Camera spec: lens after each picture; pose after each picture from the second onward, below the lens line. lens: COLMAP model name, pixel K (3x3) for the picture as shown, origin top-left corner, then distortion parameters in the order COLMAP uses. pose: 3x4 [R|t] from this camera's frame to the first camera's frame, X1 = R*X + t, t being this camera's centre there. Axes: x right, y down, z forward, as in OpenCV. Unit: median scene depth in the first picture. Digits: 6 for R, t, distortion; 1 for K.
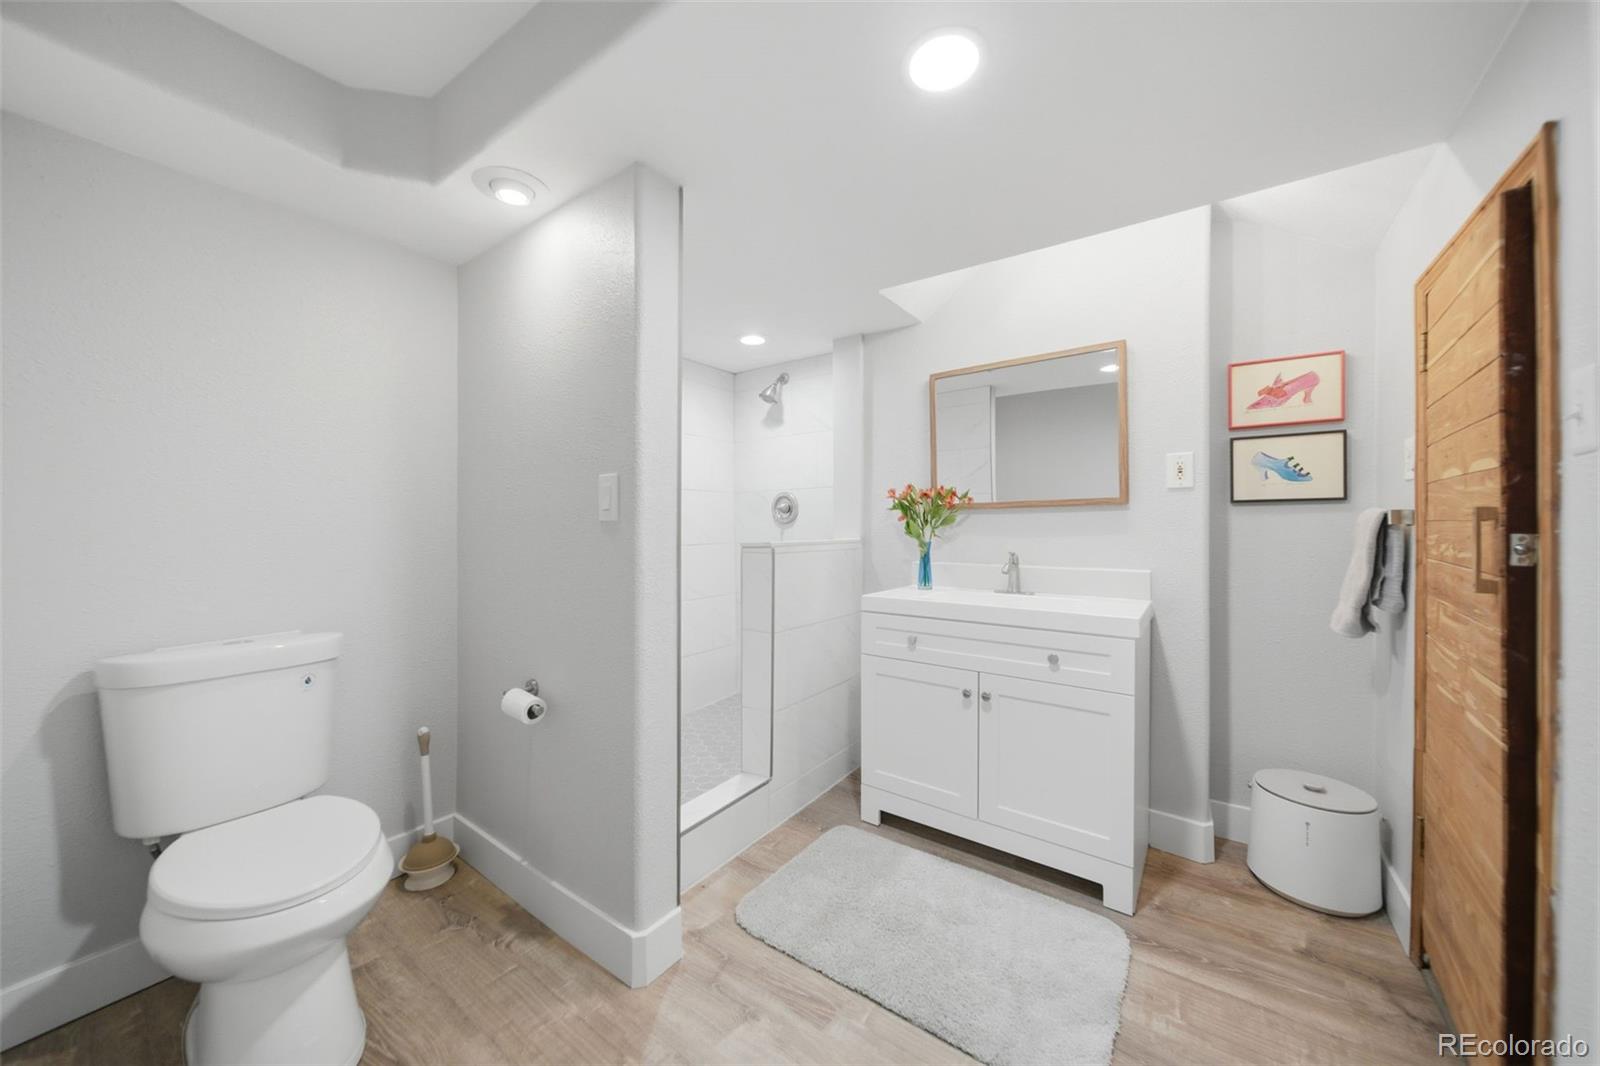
lens RADIAL K [[558.5, 0, 803.0], [0, 558.5, 534.0], [0, 0, 1]] dist [0.001480, -0.002832]
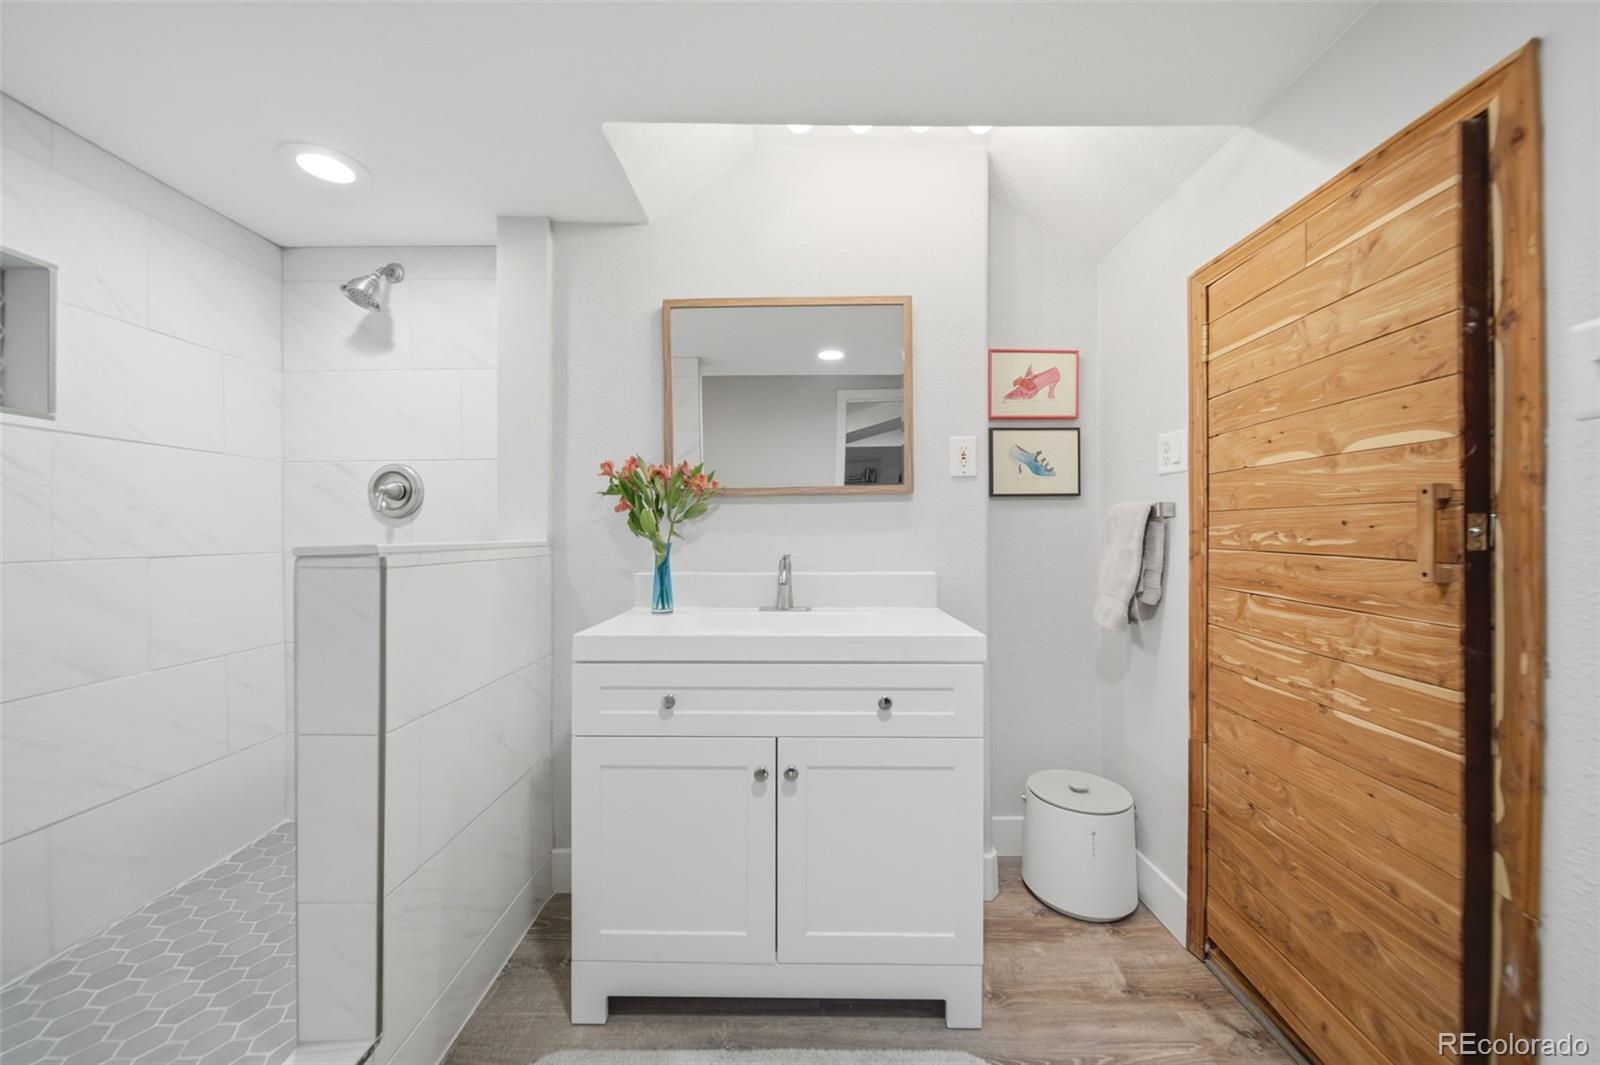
lens RADIAL K [[558.5, 0, 803.0], [0, 558.5, 533.5], [0, 0, 1]] dist [0.001480, -0.002832]
pose [[0.813919, -0.000519, 0.580978, -0.037098], [0.008955, 0.999892, -0.011653, 0.013824], [-0.580909, 0.014687, 0.813836, 0.395472]]
